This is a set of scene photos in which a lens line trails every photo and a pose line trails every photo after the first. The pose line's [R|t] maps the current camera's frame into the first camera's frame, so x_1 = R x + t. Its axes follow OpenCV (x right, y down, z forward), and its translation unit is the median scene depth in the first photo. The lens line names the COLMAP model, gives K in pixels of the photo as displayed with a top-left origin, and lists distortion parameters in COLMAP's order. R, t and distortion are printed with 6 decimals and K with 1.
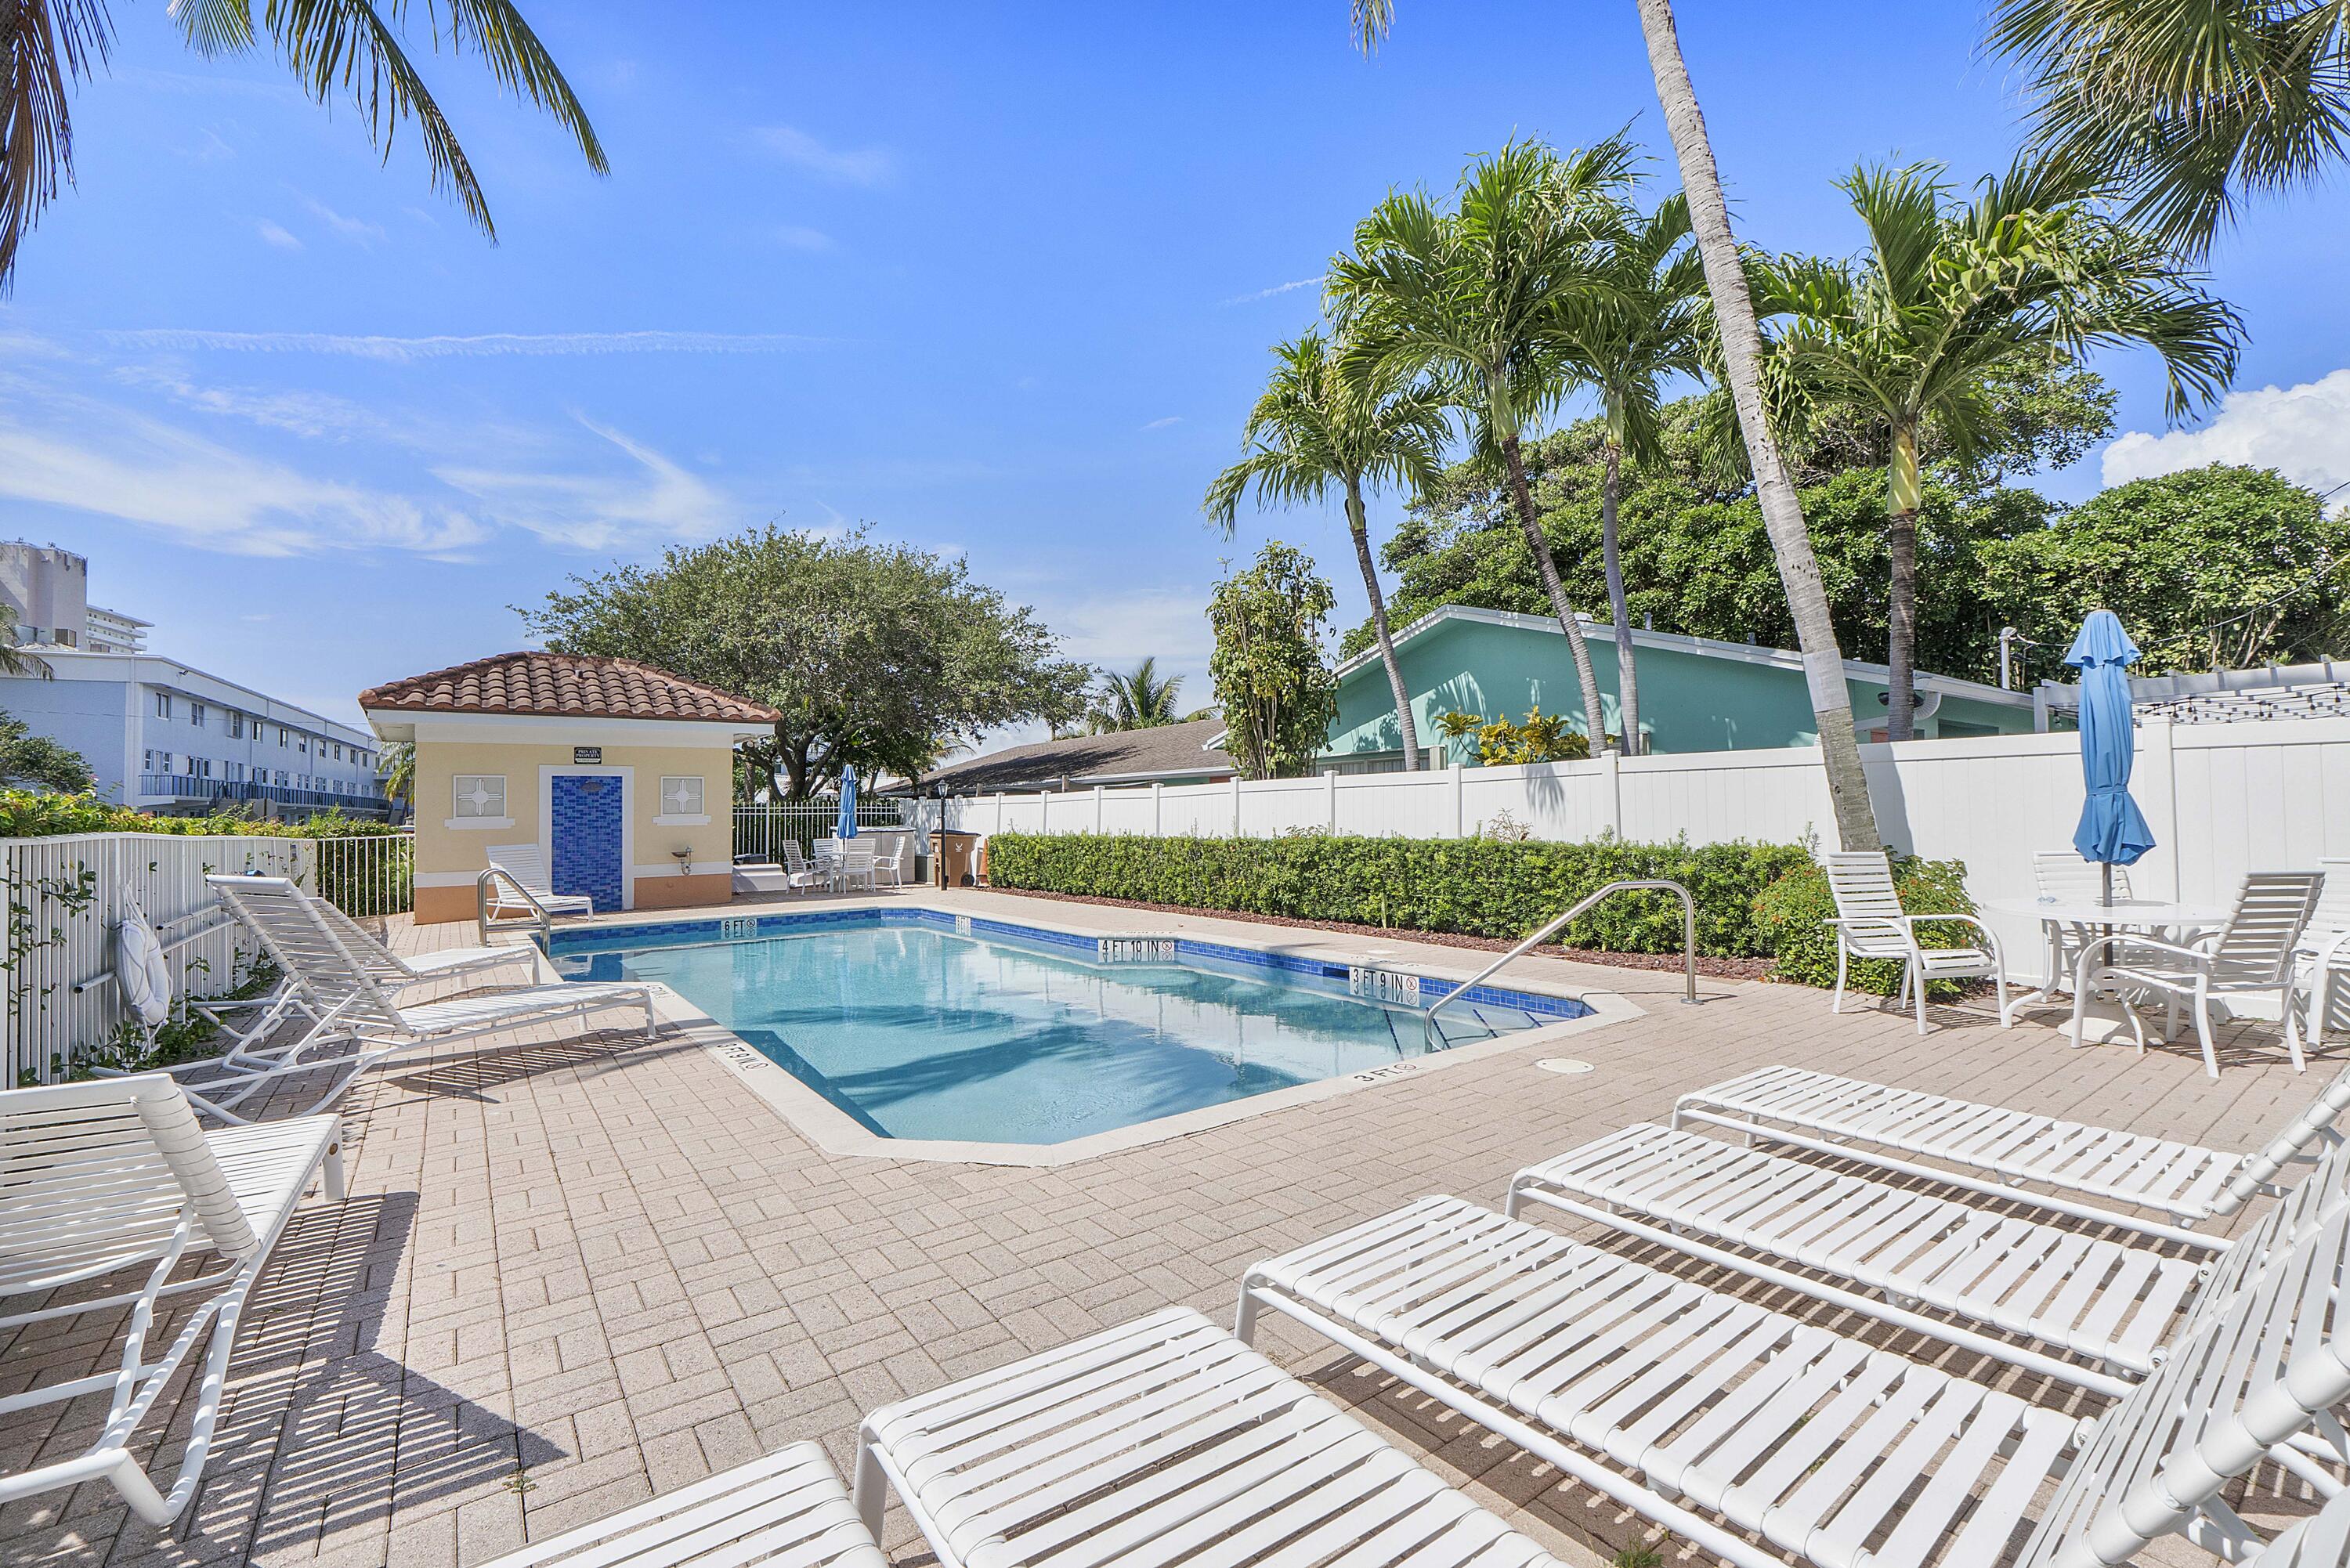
lens RADIAL K [[1005.5, 0, 1164.3], [0, 1005.5, 788.5], [0, 0, 1]] dist [-0.008452, 0.000757]
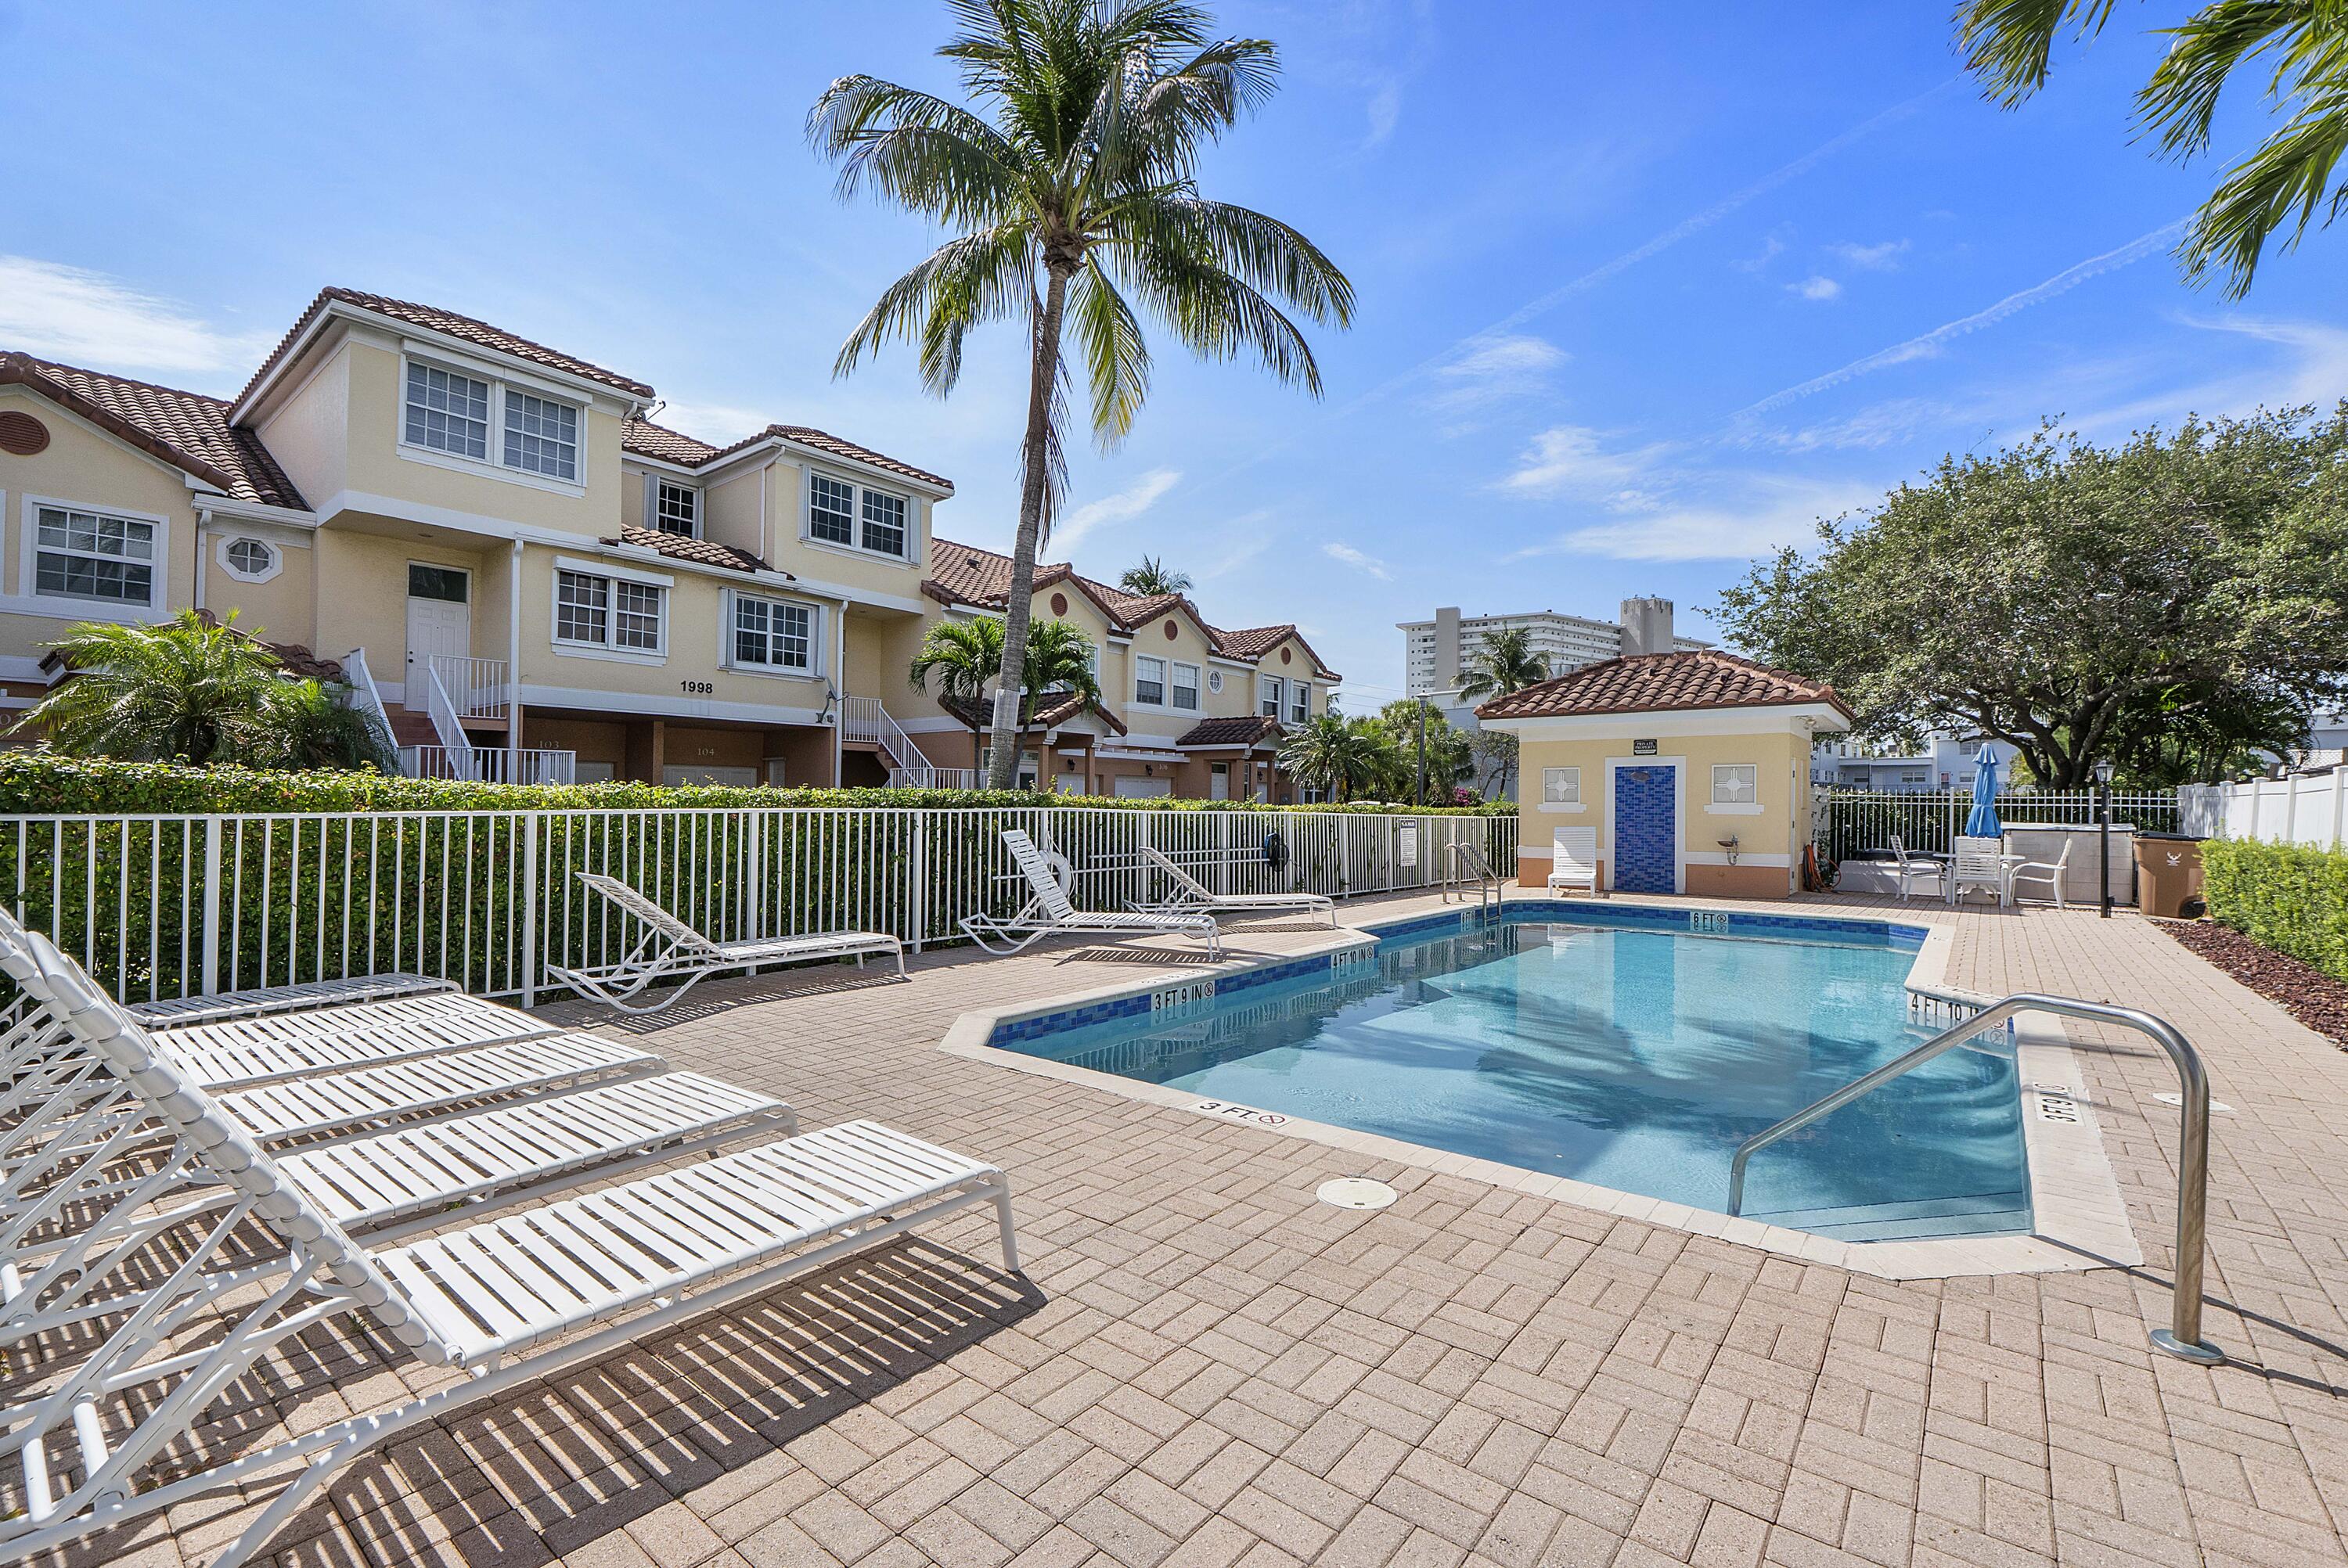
lens RADIAL K [[992.7, 0, 1167.9], [0, 992.7, 793.4], [0, 0, 1]] dist [-0.009444, 0.001422]
pose [[0.273255, 0.007498, -0.961912, 0.310329], [0.012240, 0.999862, 0.011271, -0.001427], [0.961864, -0.014853, 0.273125, 0.213565]]
